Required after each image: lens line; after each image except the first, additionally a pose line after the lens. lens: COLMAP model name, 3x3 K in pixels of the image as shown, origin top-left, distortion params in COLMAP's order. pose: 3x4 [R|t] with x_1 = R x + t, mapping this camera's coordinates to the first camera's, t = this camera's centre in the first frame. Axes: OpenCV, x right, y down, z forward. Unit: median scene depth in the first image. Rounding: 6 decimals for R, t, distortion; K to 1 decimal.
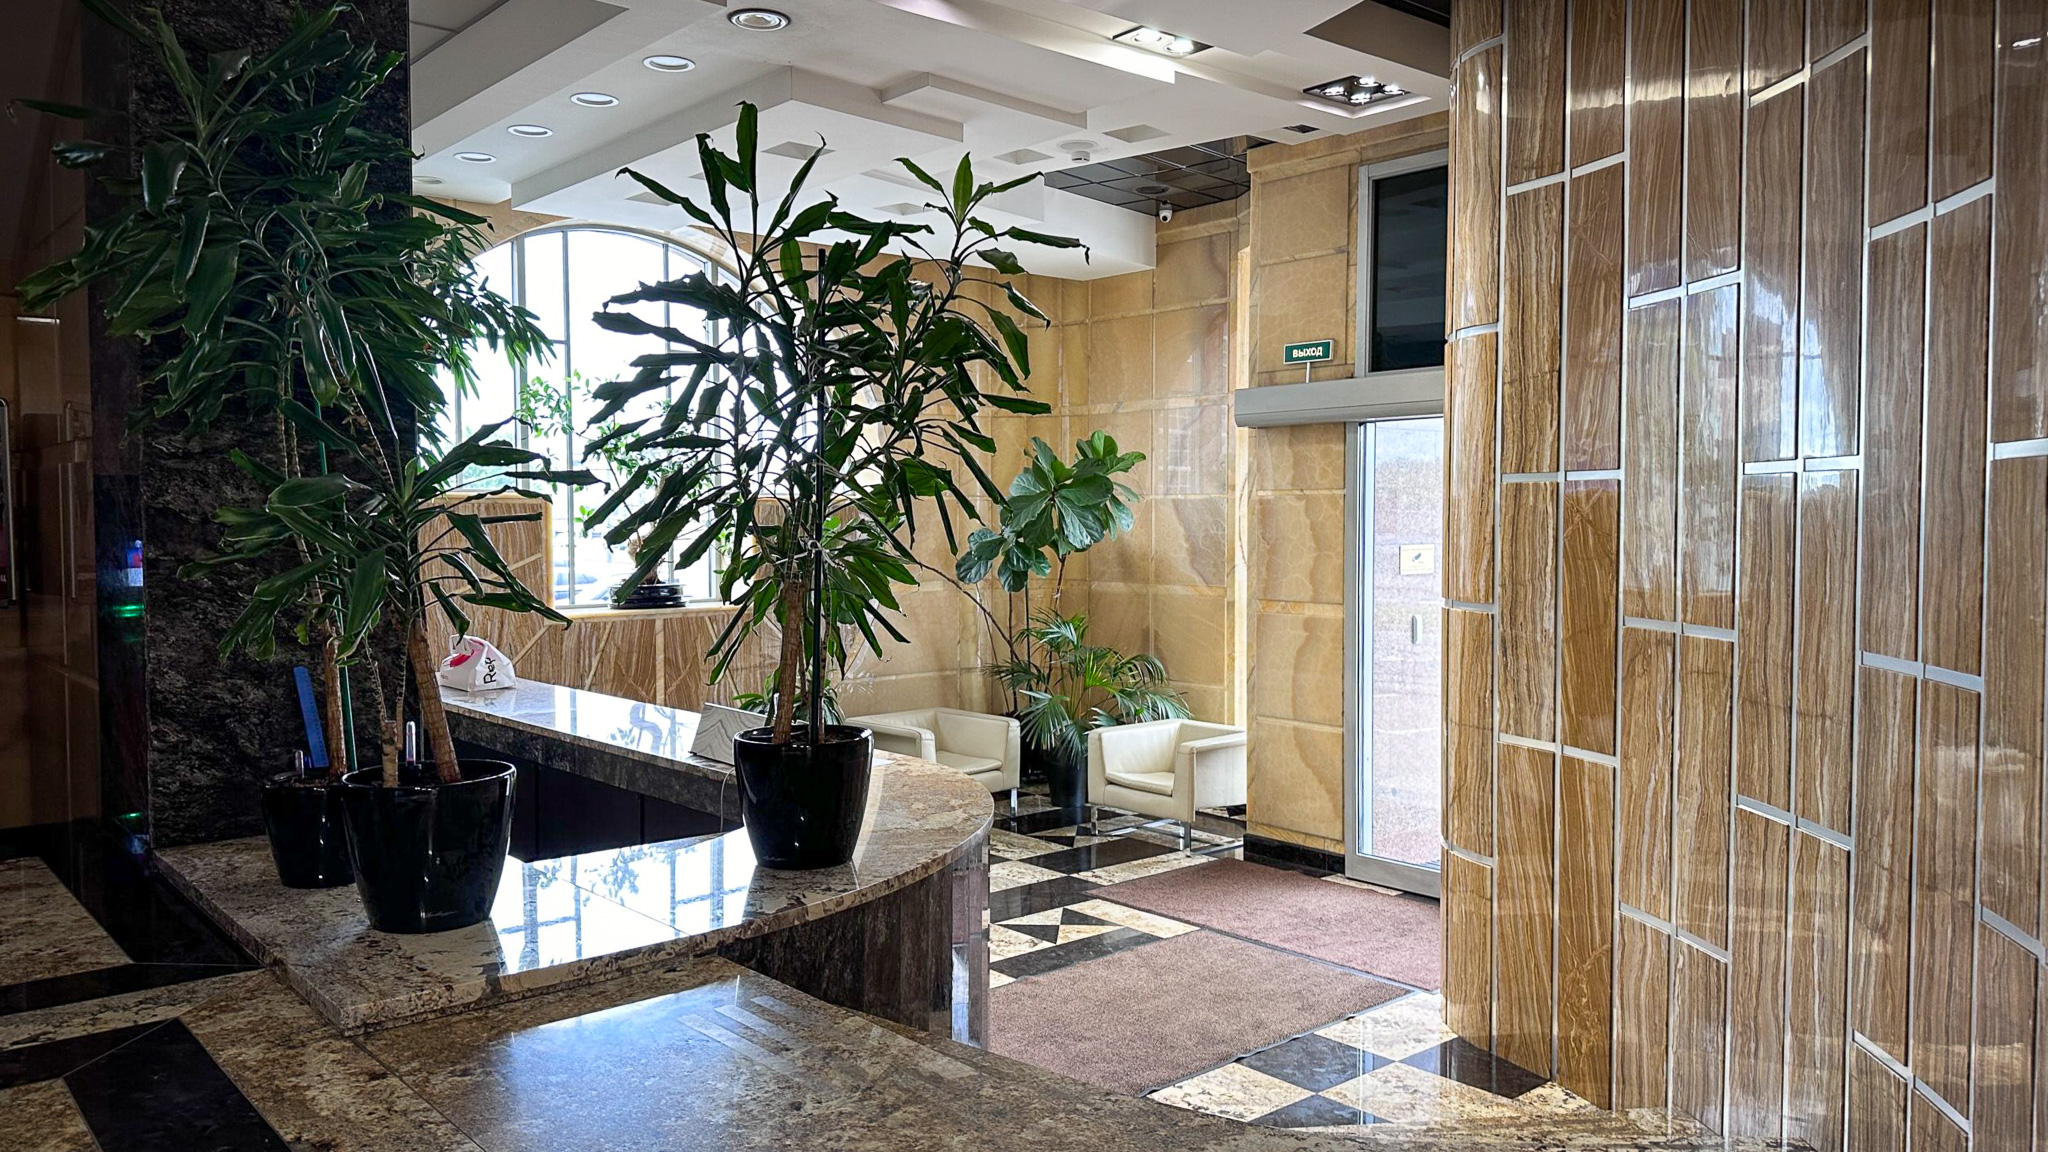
lens RADIAL K [[1468.2, 0, 1024.0], [0, 1468.2, 576.0], [0, 0, 1]] dist [0.141226, -0.227308]
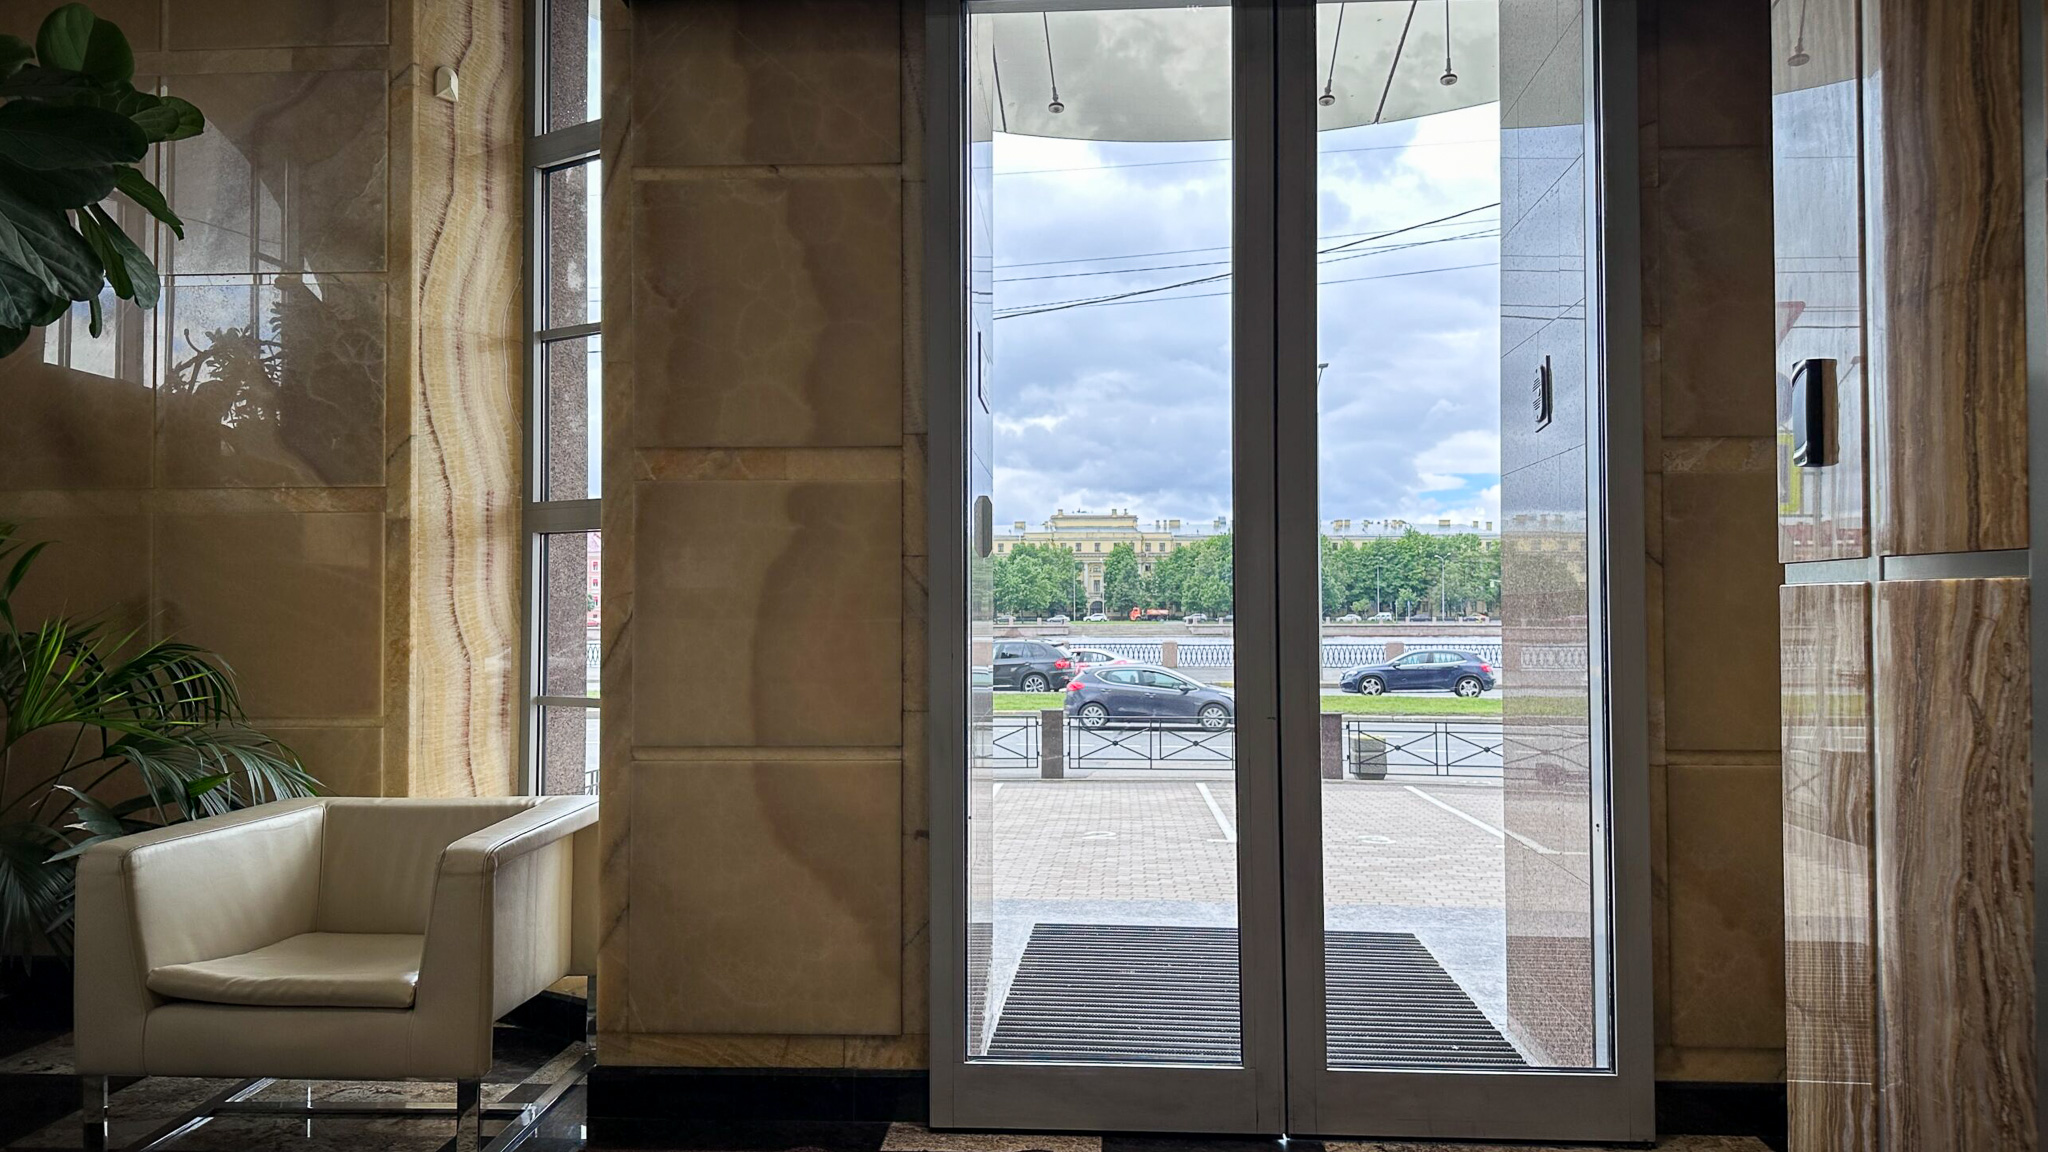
lens RADIAL K [[1439.7, 0, 1013.9], [0, 1439.7, 592.8], [0, 0, 1]] dist [0.049060, -0.074856]
pose [[0.698293, 0.006833, 0.715779, -0.110986], [0.033818, 0.998523, -0.042525, 0.182160], [-0.715012, 0.053901, 0.697031, 1.652805]]
